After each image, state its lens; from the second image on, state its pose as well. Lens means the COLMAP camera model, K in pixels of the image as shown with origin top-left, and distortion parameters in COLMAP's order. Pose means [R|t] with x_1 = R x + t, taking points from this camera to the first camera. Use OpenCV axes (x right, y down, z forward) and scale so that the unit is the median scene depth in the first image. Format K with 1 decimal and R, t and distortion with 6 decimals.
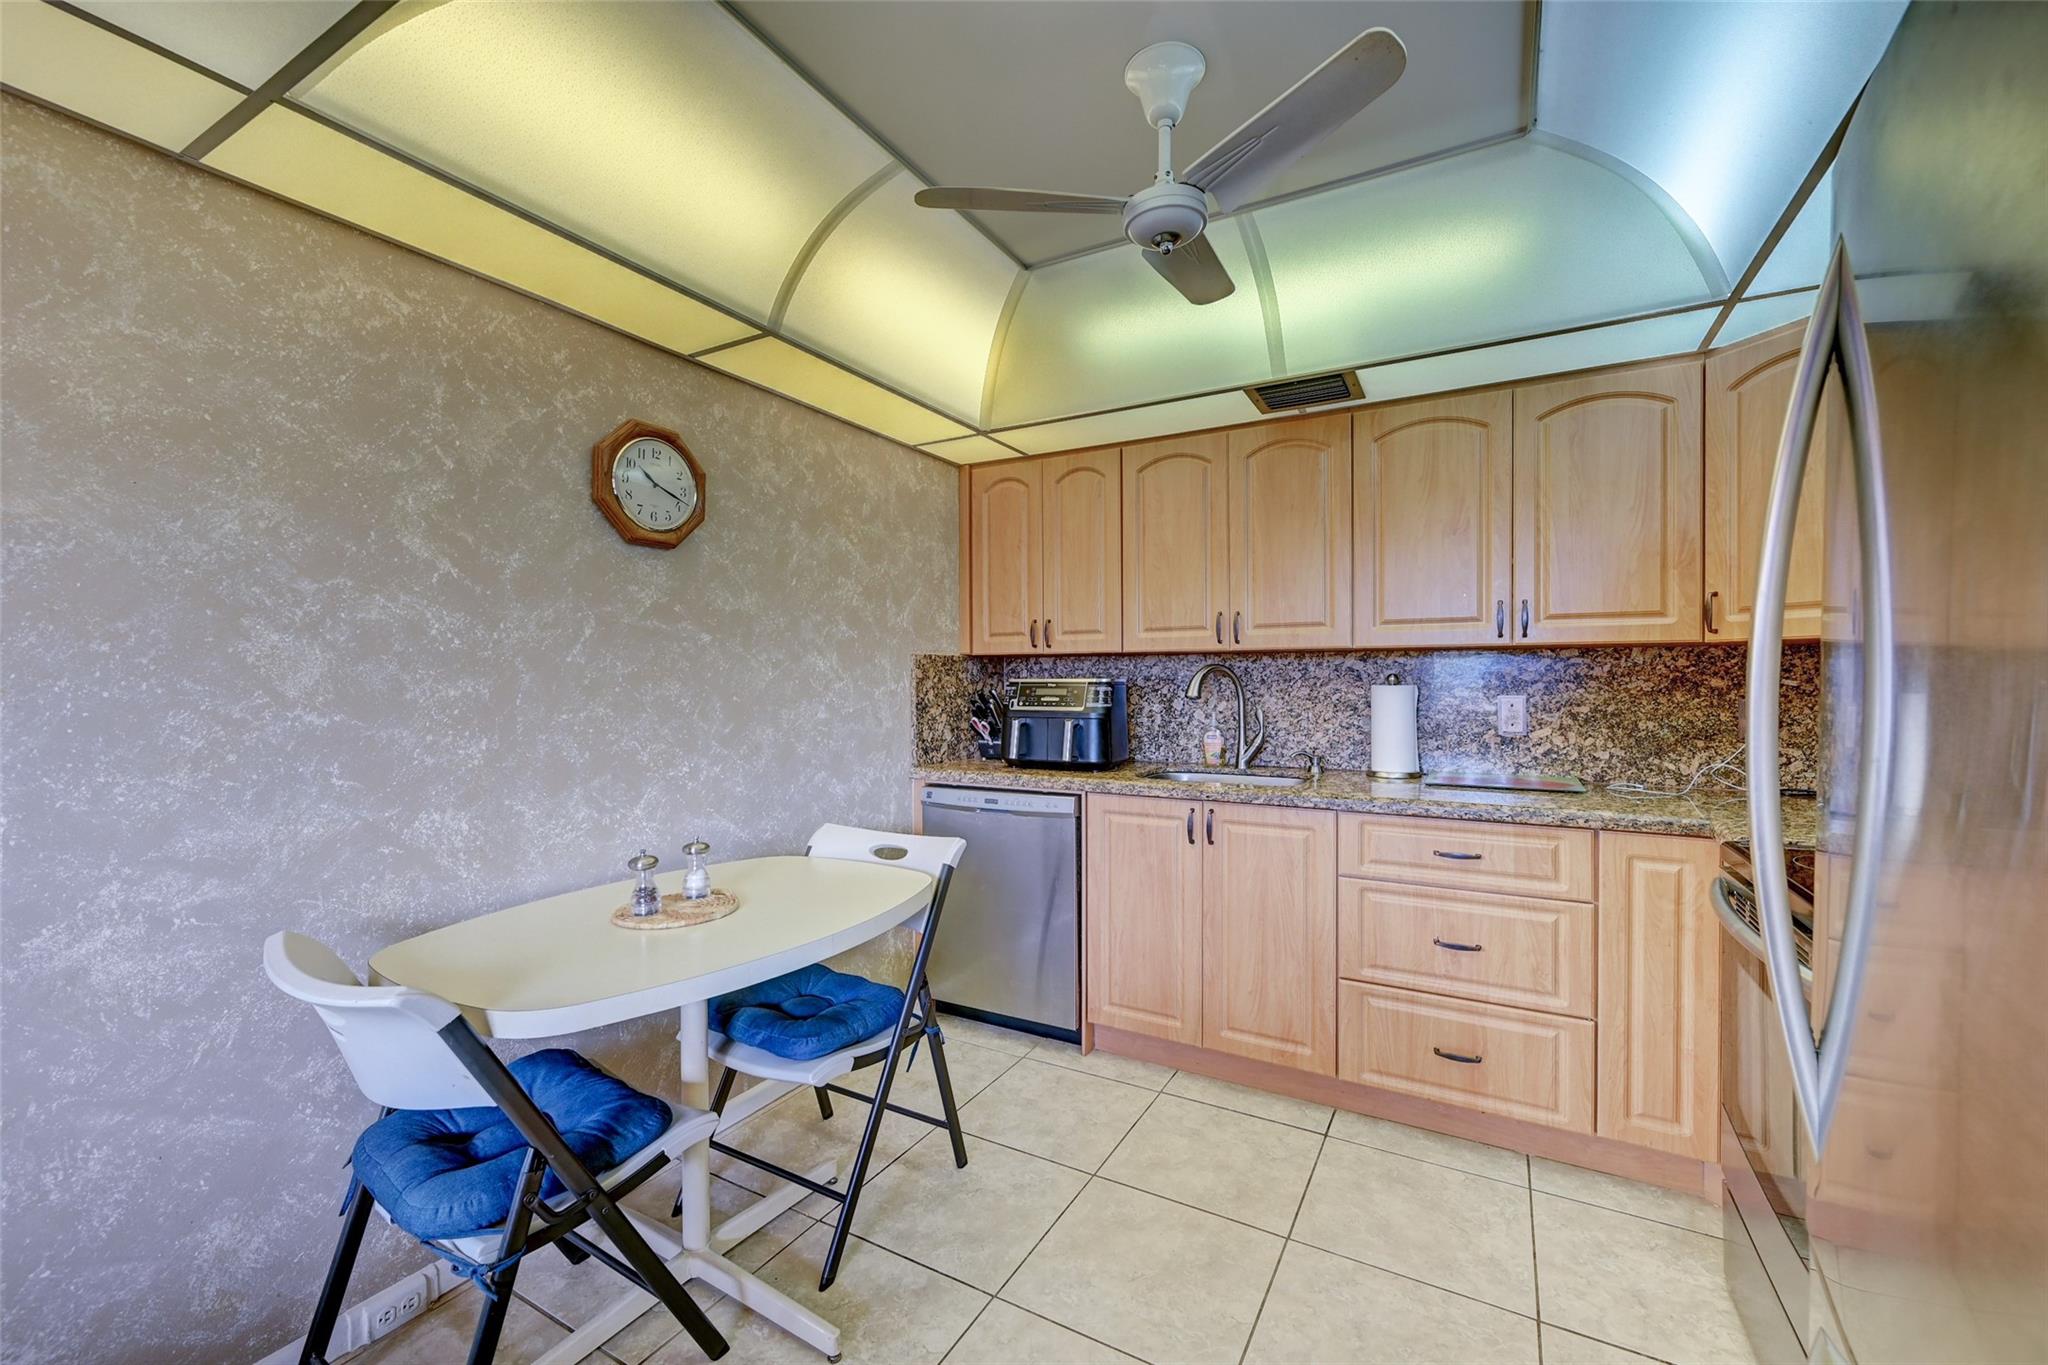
lens RADIAL K [[816.7, 0, 1020.4], [0, 816.7, 681.5], [0, 0, 1]] dist [-0.000488, 0.000034]
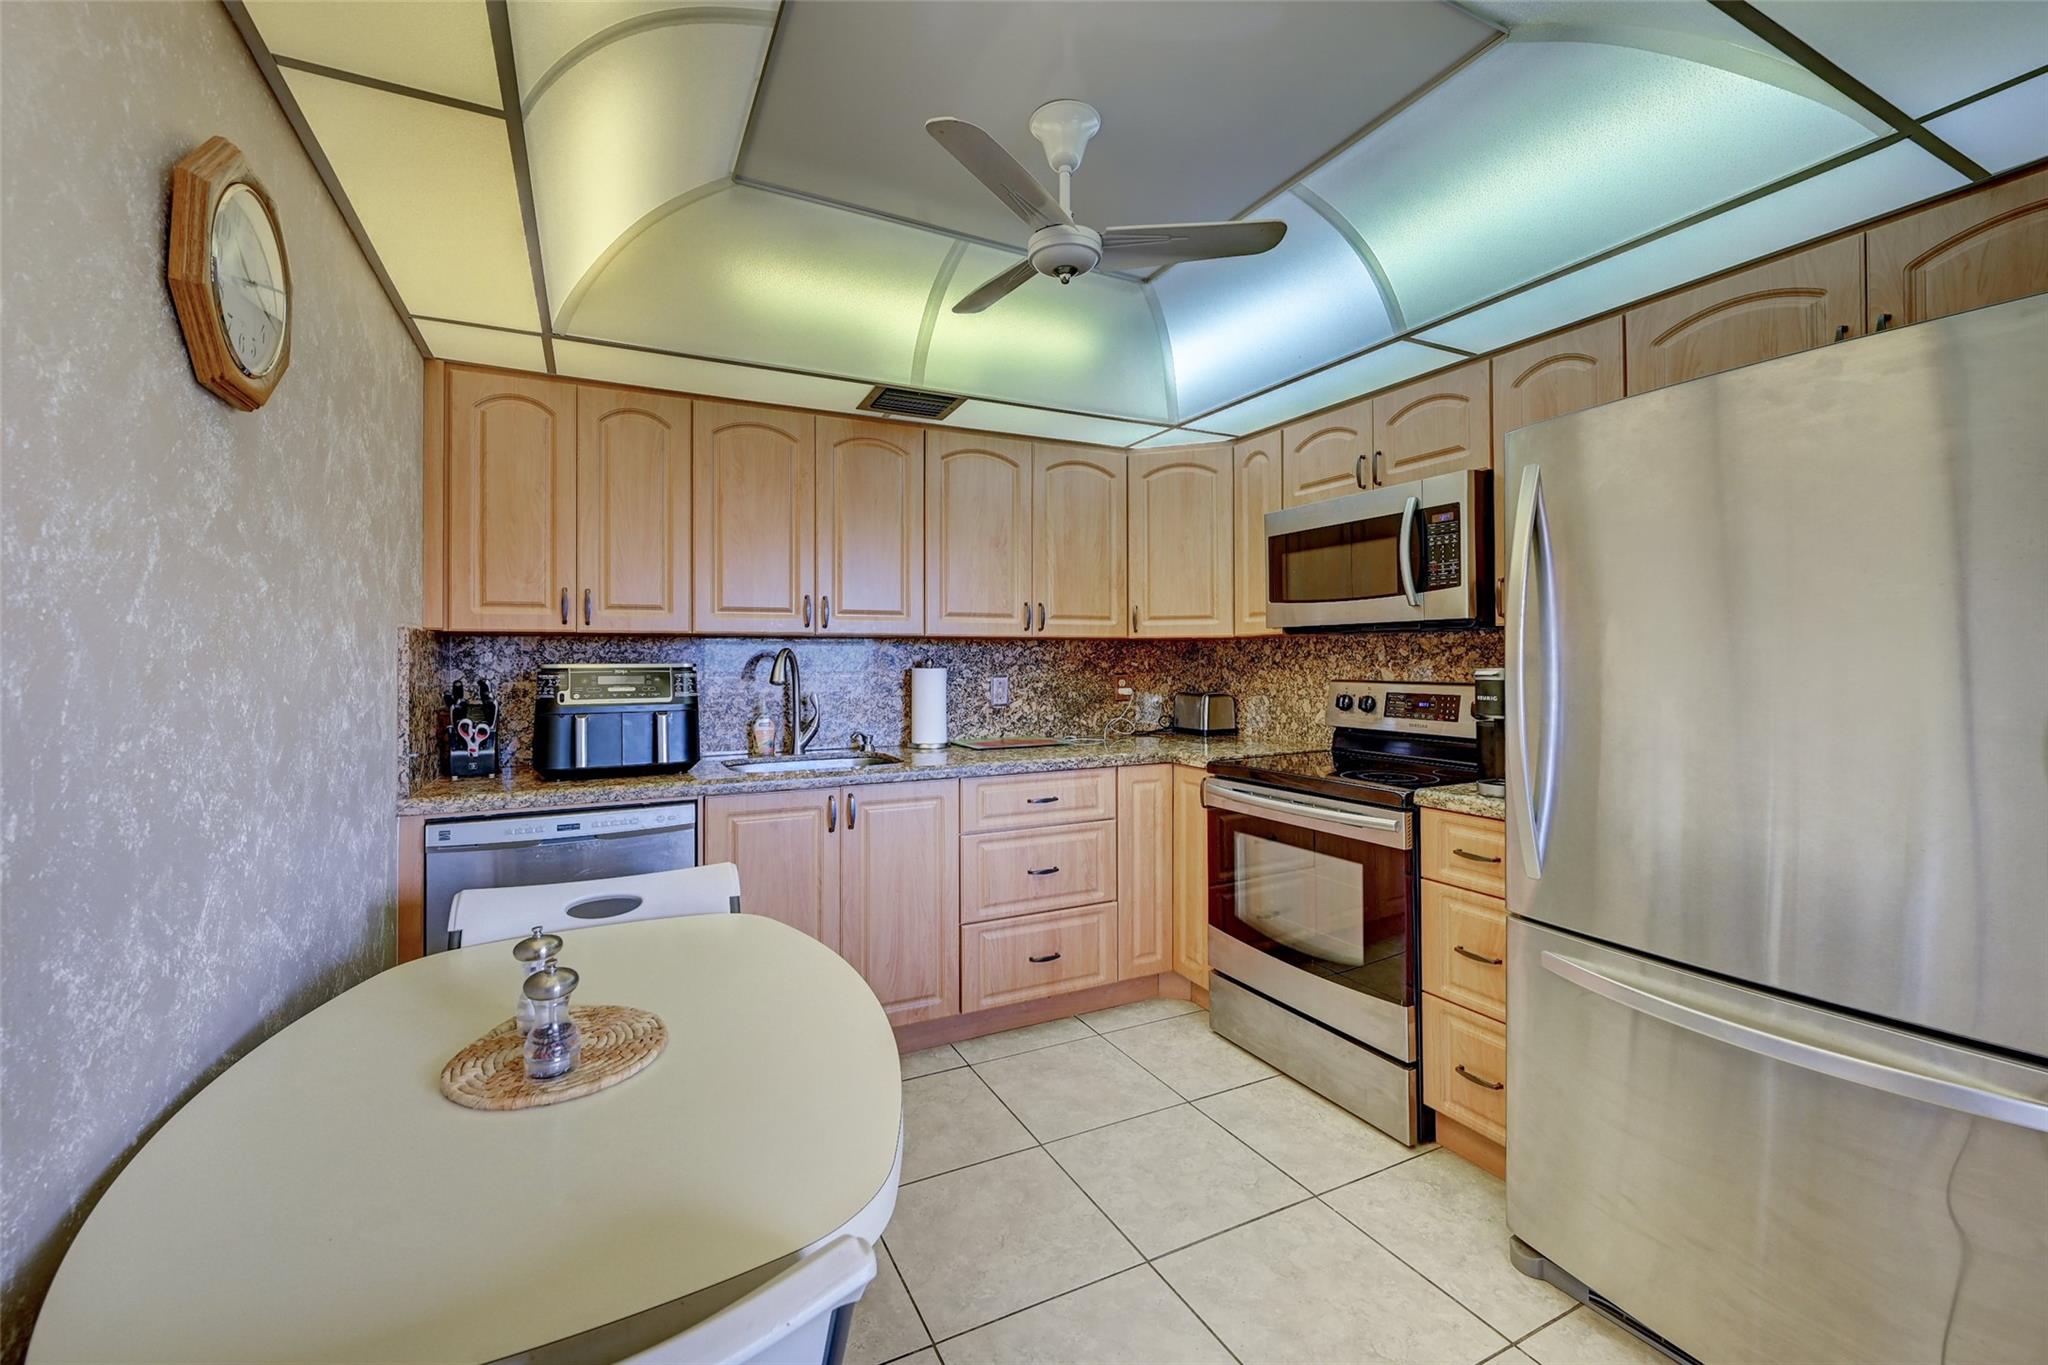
lens RADIAL K [[829.7, 0, 1010.4], [0, 829.7, 648.9], [0, 0, 1]] dist [-0.002956, -0.000044]
pose [[0.566250, 0.012275, 0.824142, -0.504150], [0.007622, 0.999768, -0.020127, 0.001561], [-0.824198, 0.017679, 0.566025, 0.268485]]
